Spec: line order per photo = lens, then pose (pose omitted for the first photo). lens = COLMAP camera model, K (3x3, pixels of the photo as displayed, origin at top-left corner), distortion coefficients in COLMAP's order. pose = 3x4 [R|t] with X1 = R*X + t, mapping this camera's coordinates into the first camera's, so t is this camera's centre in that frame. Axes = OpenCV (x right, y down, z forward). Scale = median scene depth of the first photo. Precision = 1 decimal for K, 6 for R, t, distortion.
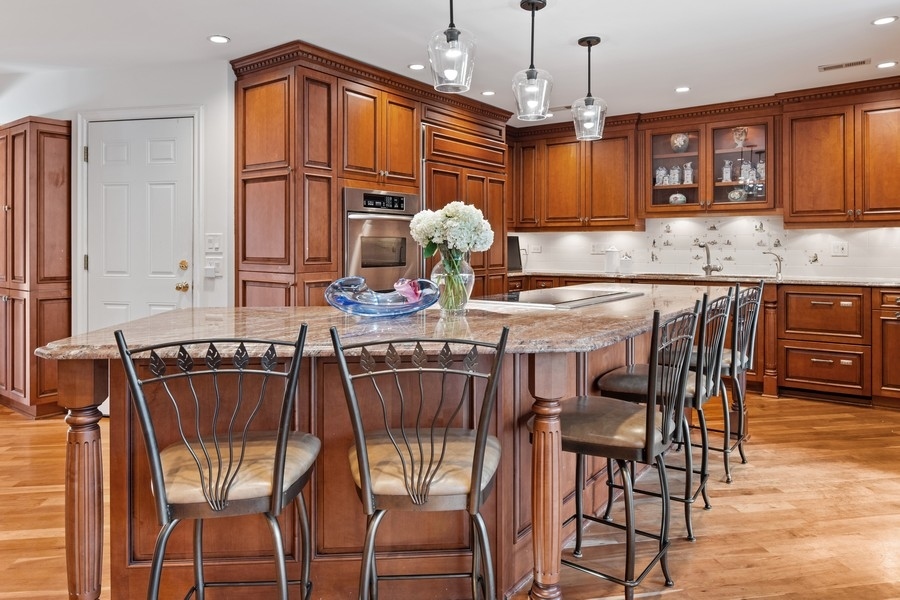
lens RADIAL K [[610.6, 0, 449.9], [0, 610.6, 274.4], [0, 0, 1]] dist [-0.009095, -0.001352]
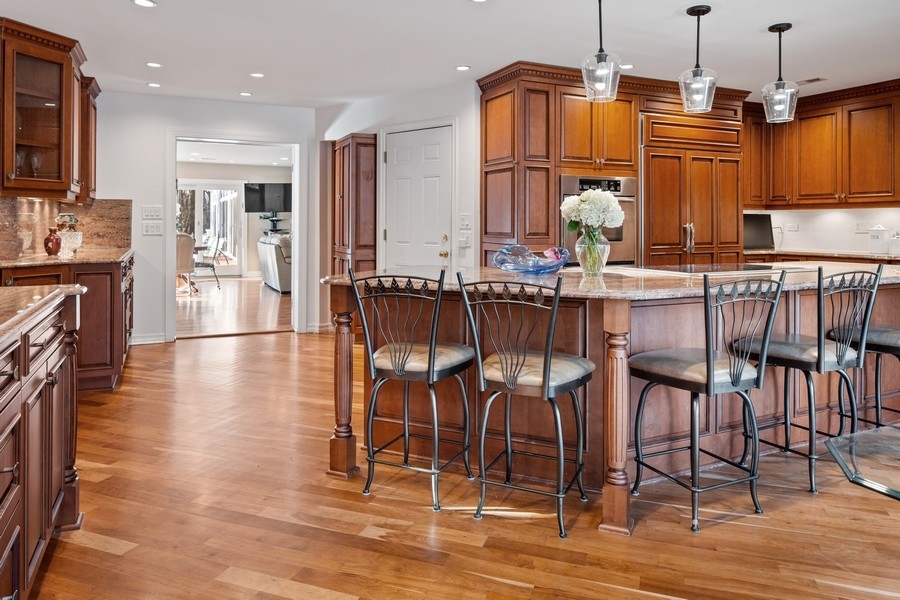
lens RADIAL K [[610.6, 0, 449.9], [0, 610.6, 274.4], [0, 0, 1]] dist [-0.009095, -0.001352]
pose [[0.879878, 0.041341, -0.473398, 0.210197], [-0.024190, 0.998814, 0.042265, 0.008649], [0.474584, -0.025736, 0.879834, -0.171892]]
